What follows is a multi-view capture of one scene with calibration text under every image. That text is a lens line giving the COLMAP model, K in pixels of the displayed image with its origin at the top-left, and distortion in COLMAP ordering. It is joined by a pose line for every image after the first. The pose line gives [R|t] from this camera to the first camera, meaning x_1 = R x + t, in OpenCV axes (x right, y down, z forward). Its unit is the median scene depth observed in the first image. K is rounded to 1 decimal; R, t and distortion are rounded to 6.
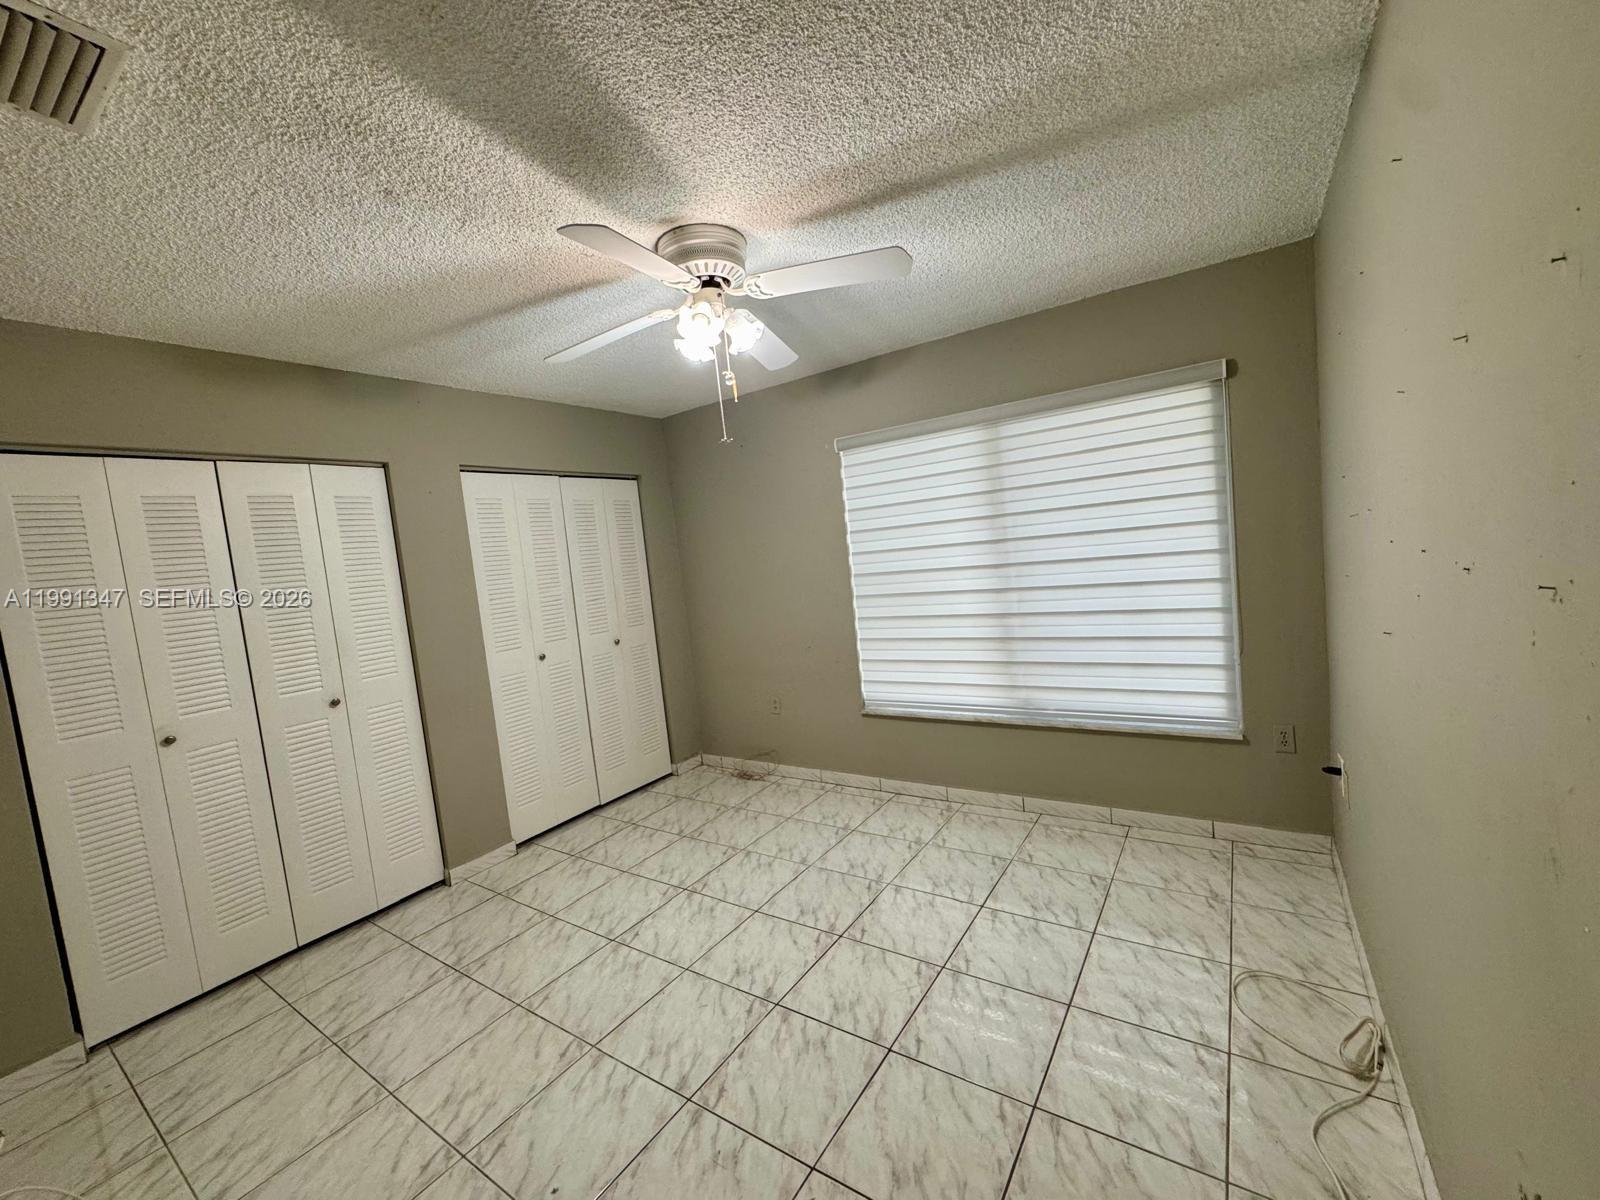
lens RADIAL K [[635.8, 0, 797.5], [0, 635.8, 595.9], [0, 0, 1]] dist [-0.008345, -0.000322]
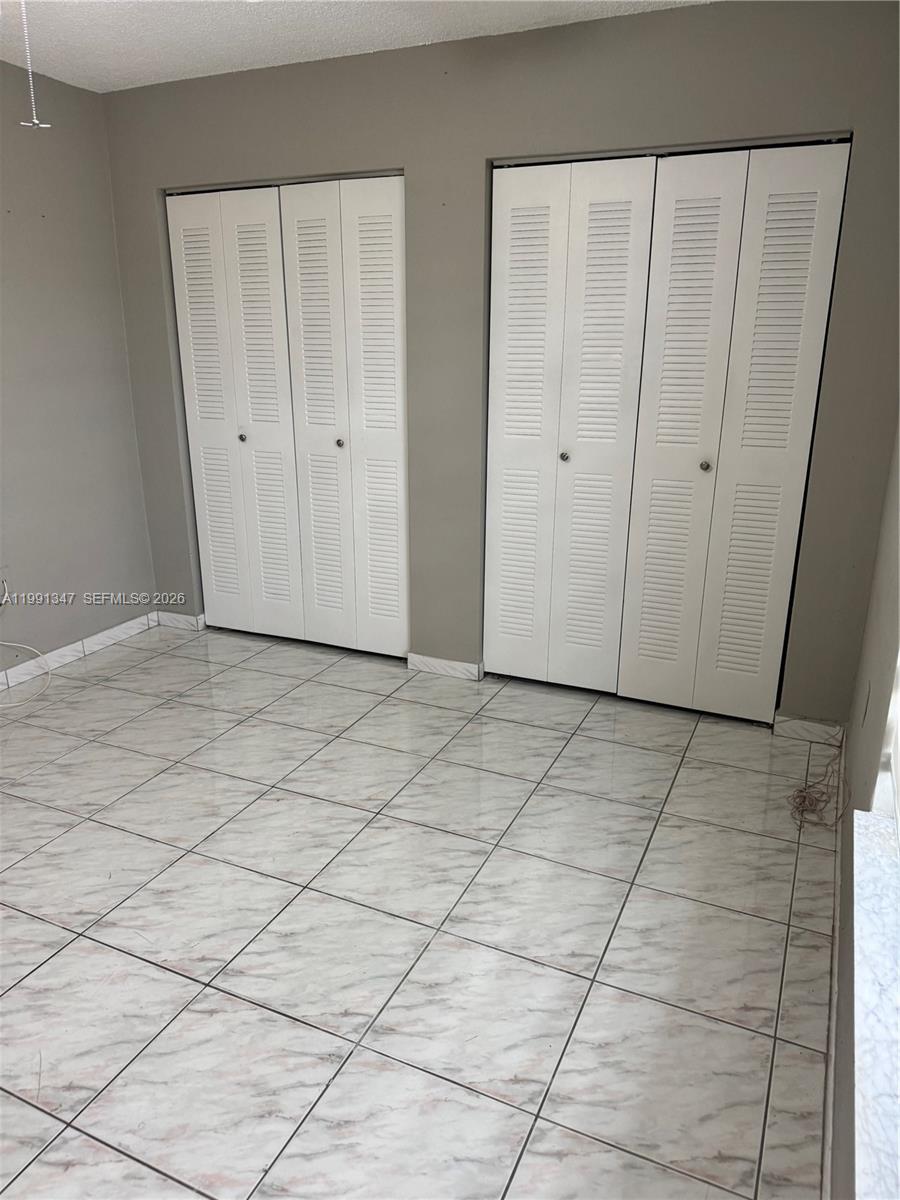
lens RADIAL K [[858.8, 0, 447.8], [0, 858.8, 578.4], [0, 0, 1]] dist [0.111879, -0.160621]
pose [[0.158437, 0.364510, -0.917622, 0.738501], [-0.086452, 0.930913, 0.354863, -0.151528], [0.983577, 0.023107, 0.179003, 1.067355]]
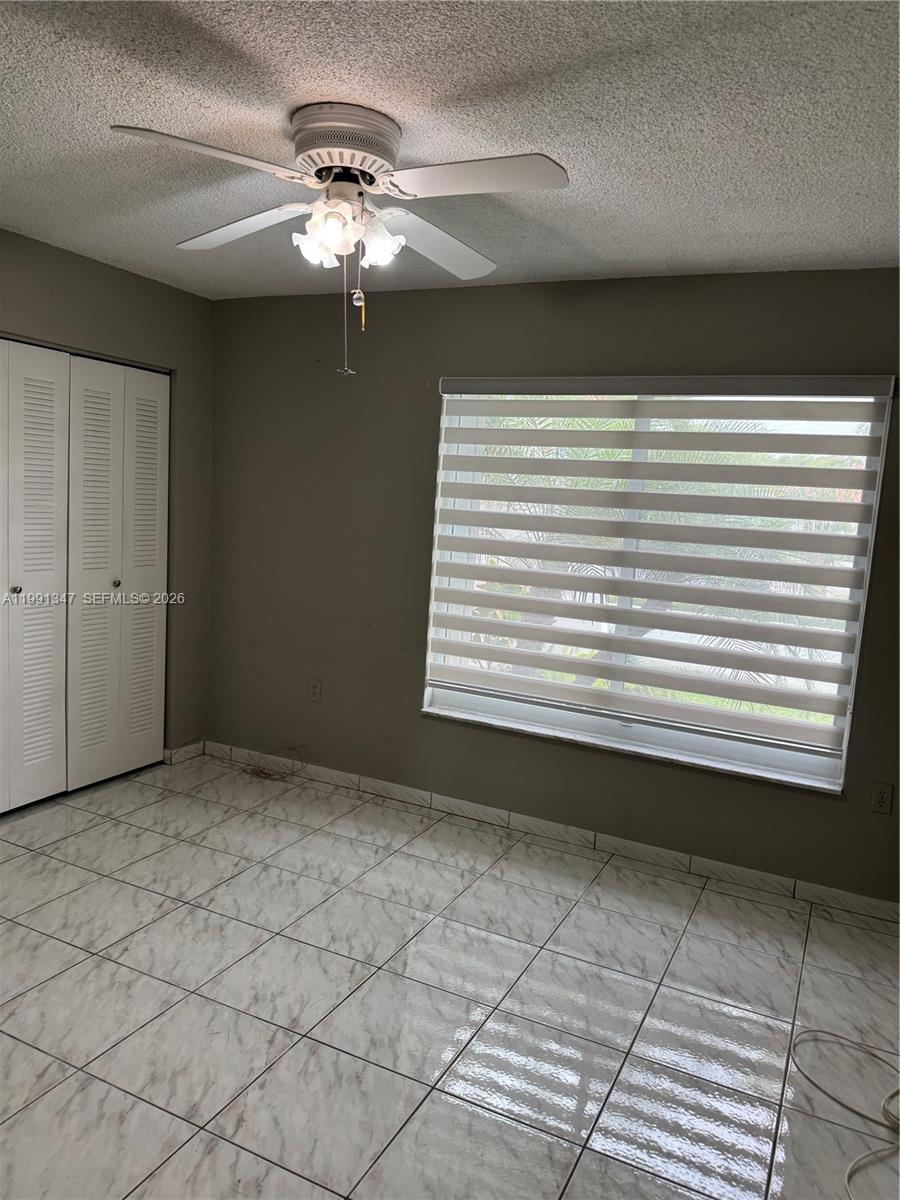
lens RADIAL K [[845.9, 0, 450.0], [0, 845.9, 600.0], [0, 0, 1]] dist [0.003579, -0.026387]
pose [[0.976856, 0.141060, 0.160793, -0.090819], [-0.148893, 0.988135, 0.037695, -0.009934], [-0.153568, -0.060763, 0.986268, -0.105711]]
